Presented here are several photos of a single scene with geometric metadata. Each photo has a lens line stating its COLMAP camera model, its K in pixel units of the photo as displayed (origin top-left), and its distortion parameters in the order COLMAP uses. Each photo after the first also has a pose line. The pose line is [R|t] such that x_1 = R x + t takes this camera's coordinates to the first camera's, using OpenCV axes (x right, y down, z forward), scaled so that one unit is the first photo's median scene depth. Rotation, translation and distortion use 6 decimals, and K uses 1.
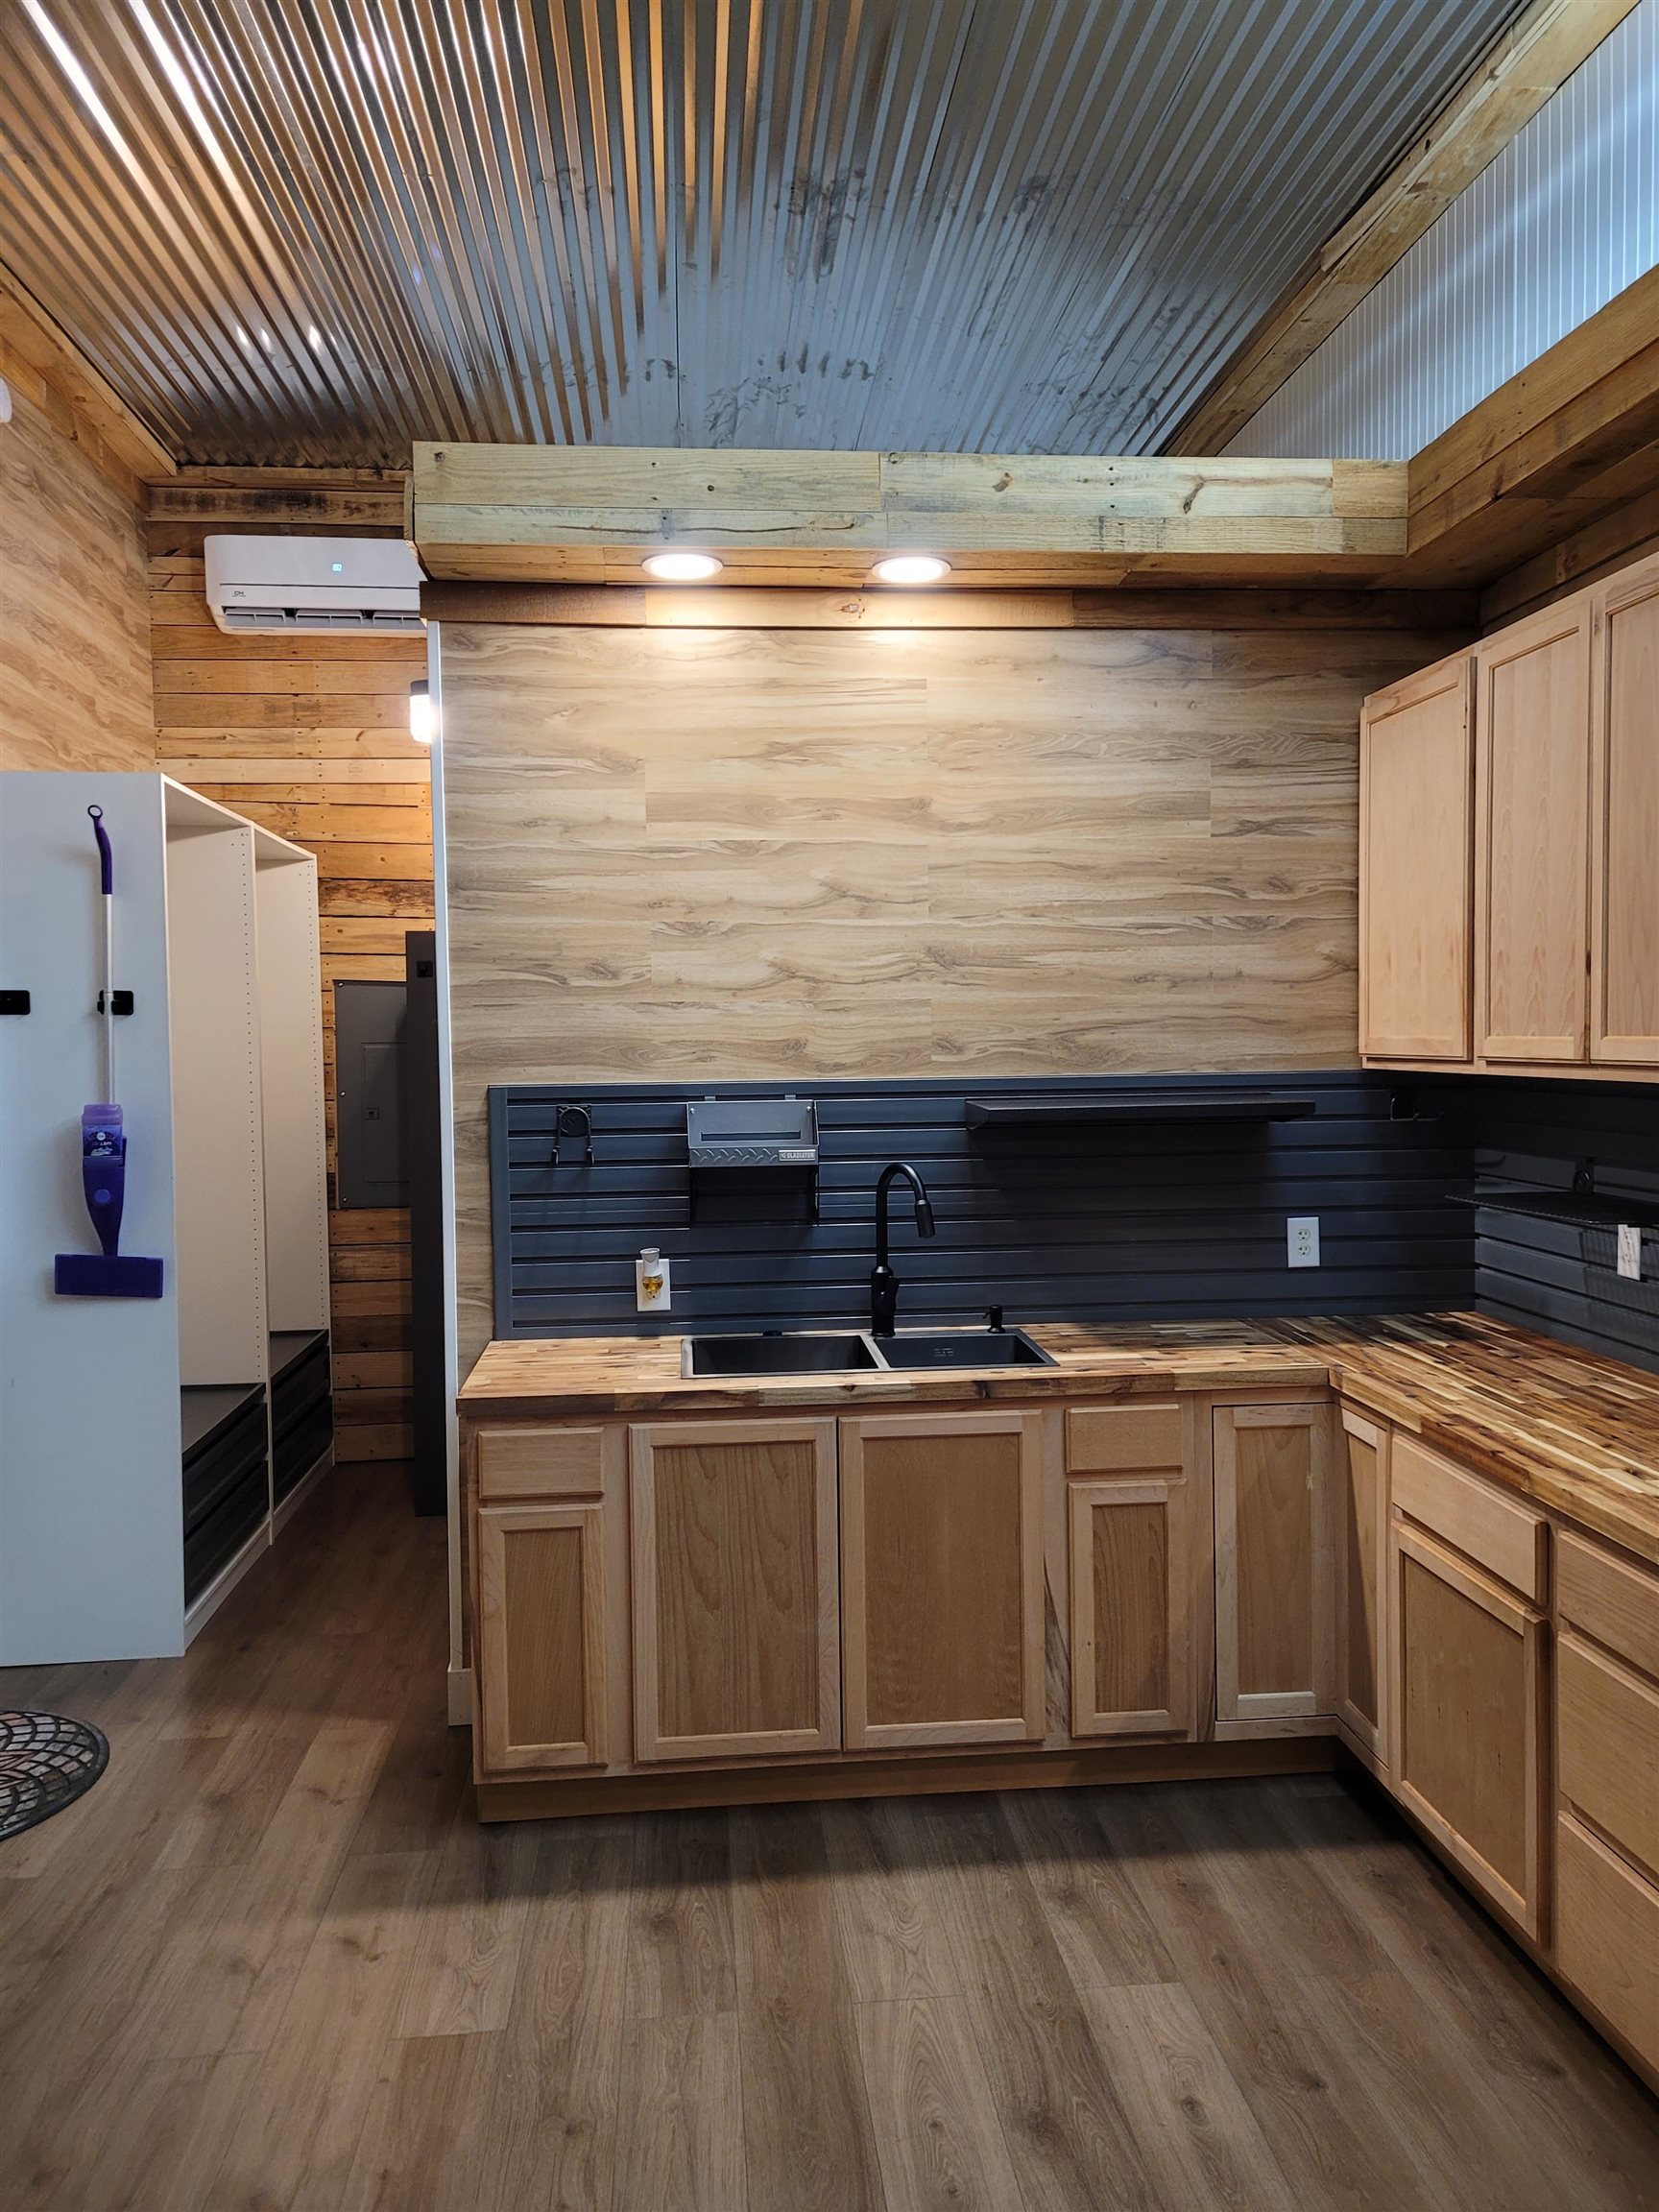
lens RADIAL K [[1669.1, 0, 840.7], [0, 1669.1, 1111.3], [0, 0, 1]] dist [0.058176, -0.039588]
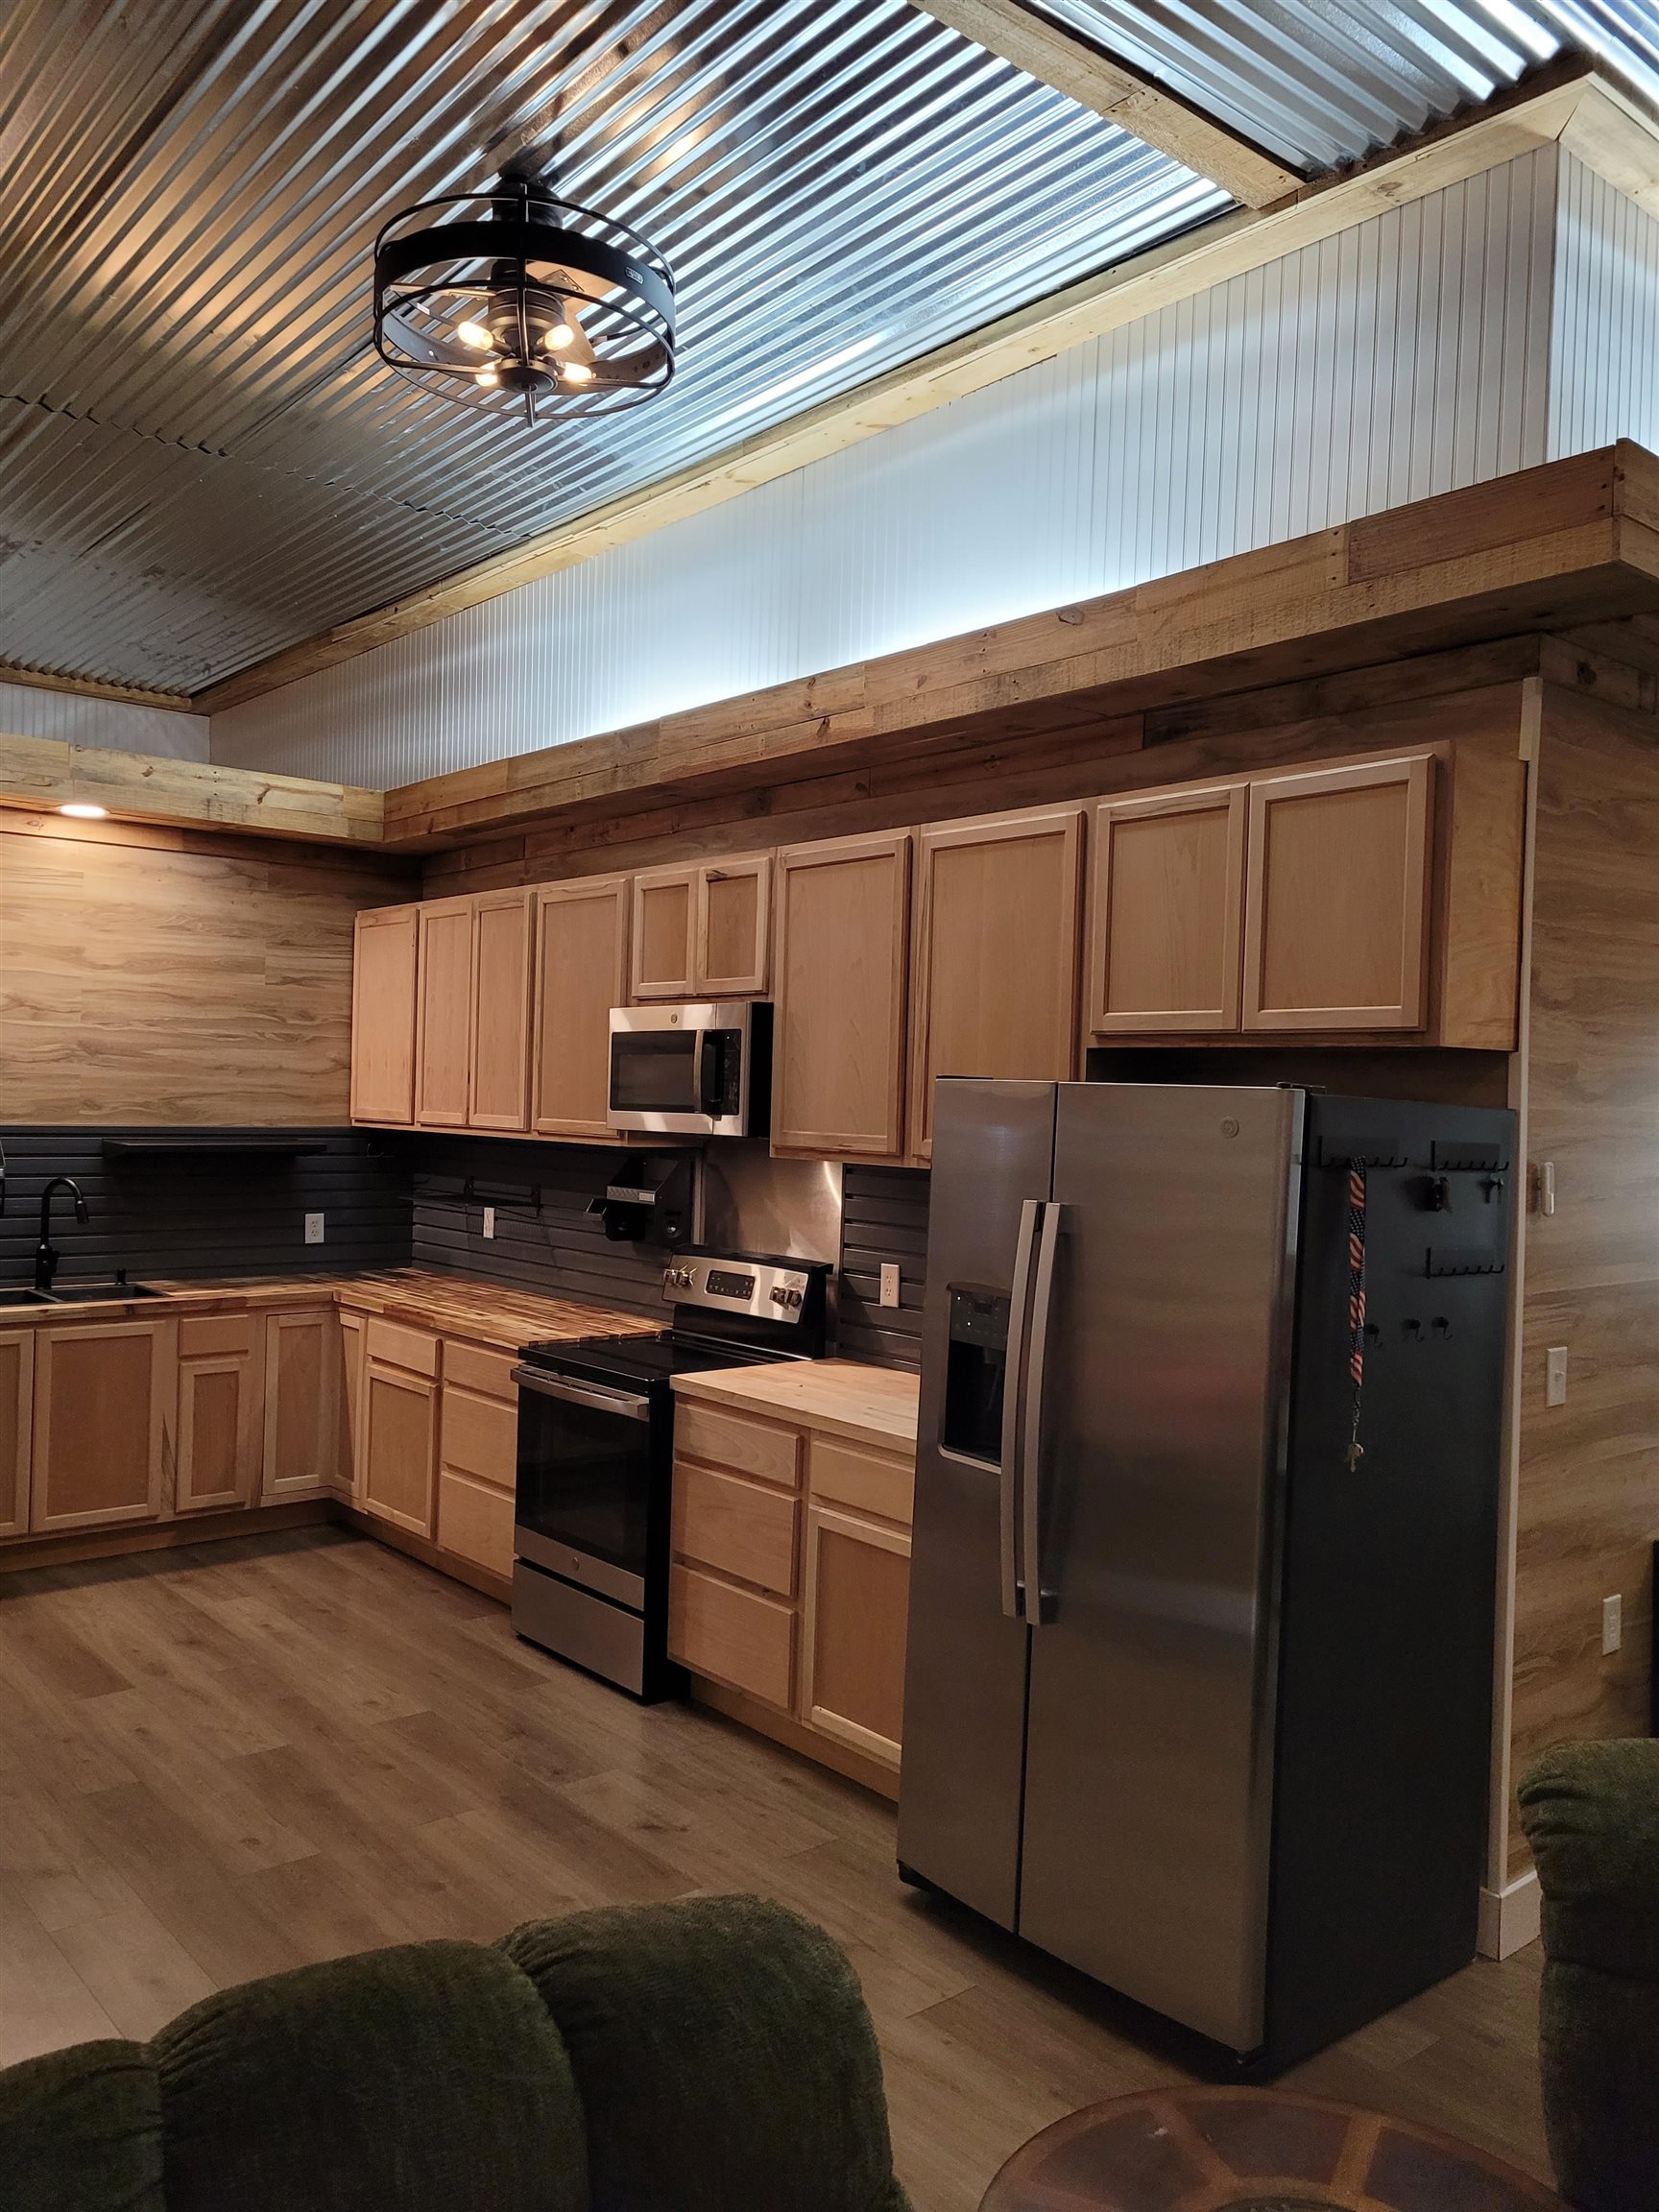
lens RADIAL K [[1669.1, 0, 840.7], [0, 1669.1, 1111.3], [0, 0, 1]] dist [0.058176, -0.039588]
pose [[0.820161, 0.031620, 0.571259, -0.269329], [-0.012471, 0.999222, -0.037405, 0.017940], [-0.571997, 0.023554, 0.819917, -0.718334]]
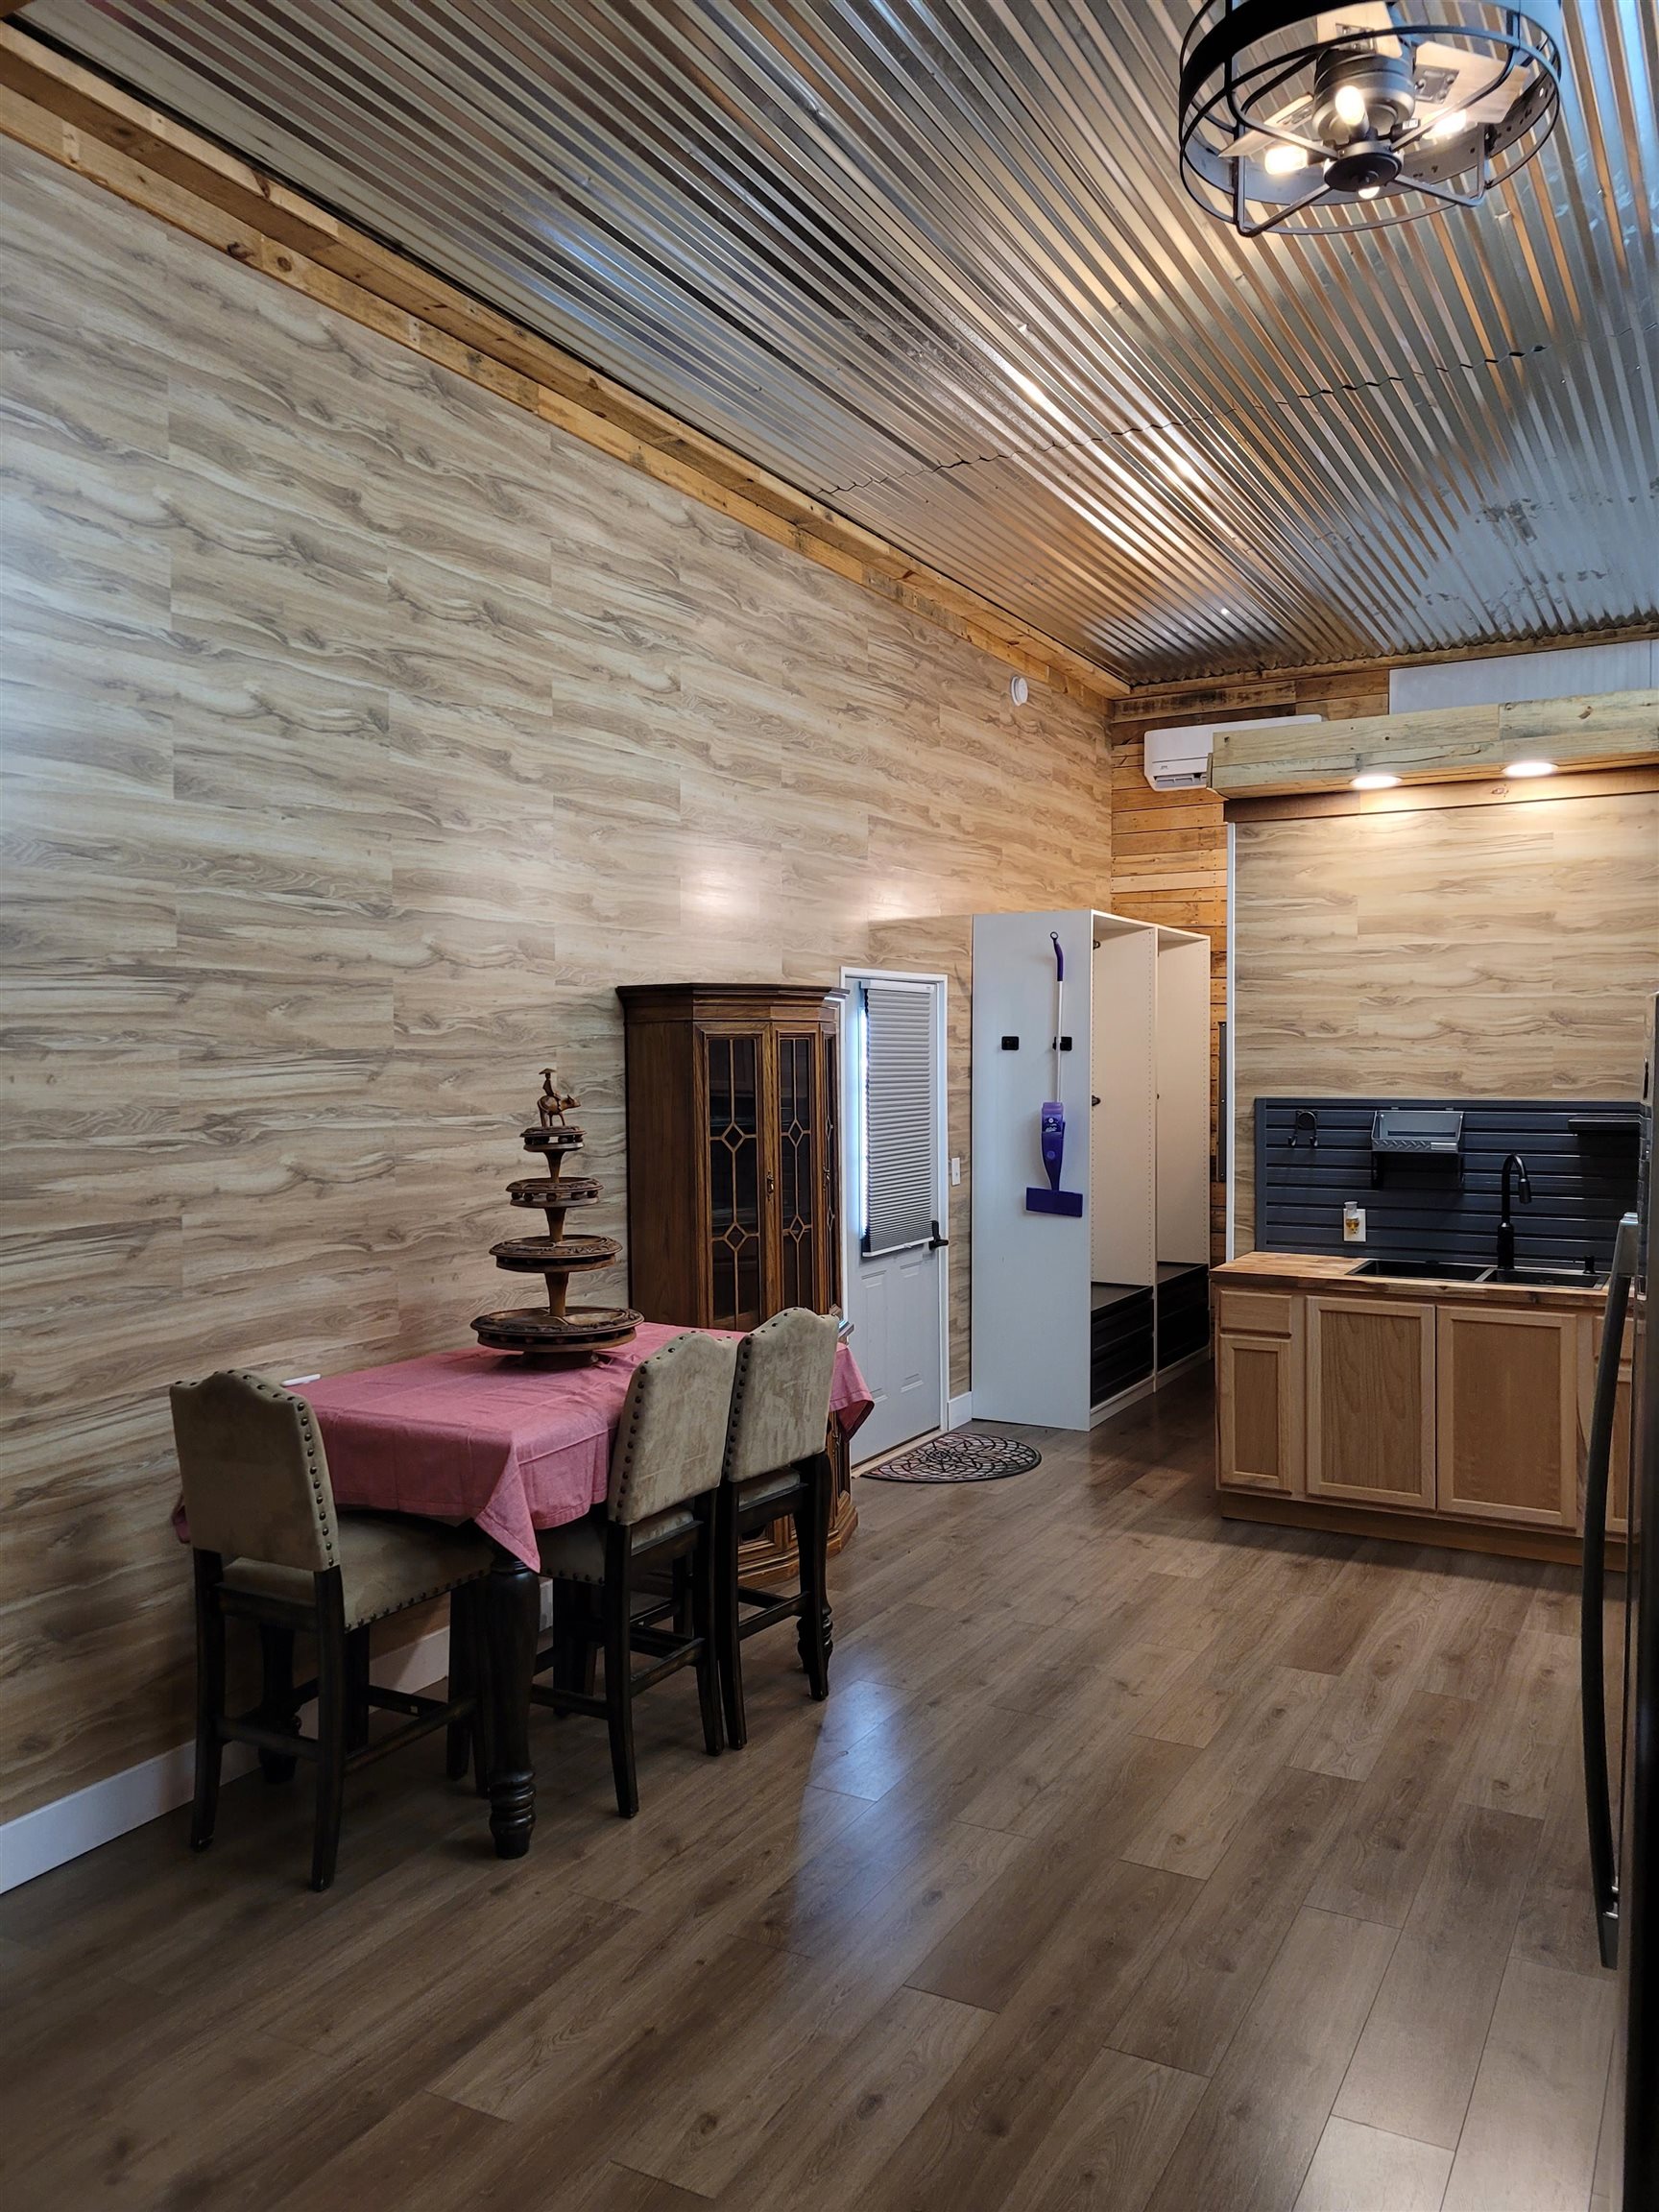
lens RADIAL K [[1672.7, 0, 824.2], [0, 1672.7, 1082.9], [0, 0, 1]] dist [0.052075, -0.048561]
pose [[0.825064, 0.021286, -0.564638, 0.374432], [-0.033993, 0.999350, -0.011996, 0.005277], [0.564016, 0.029091, 0.825251, -0.611427]]
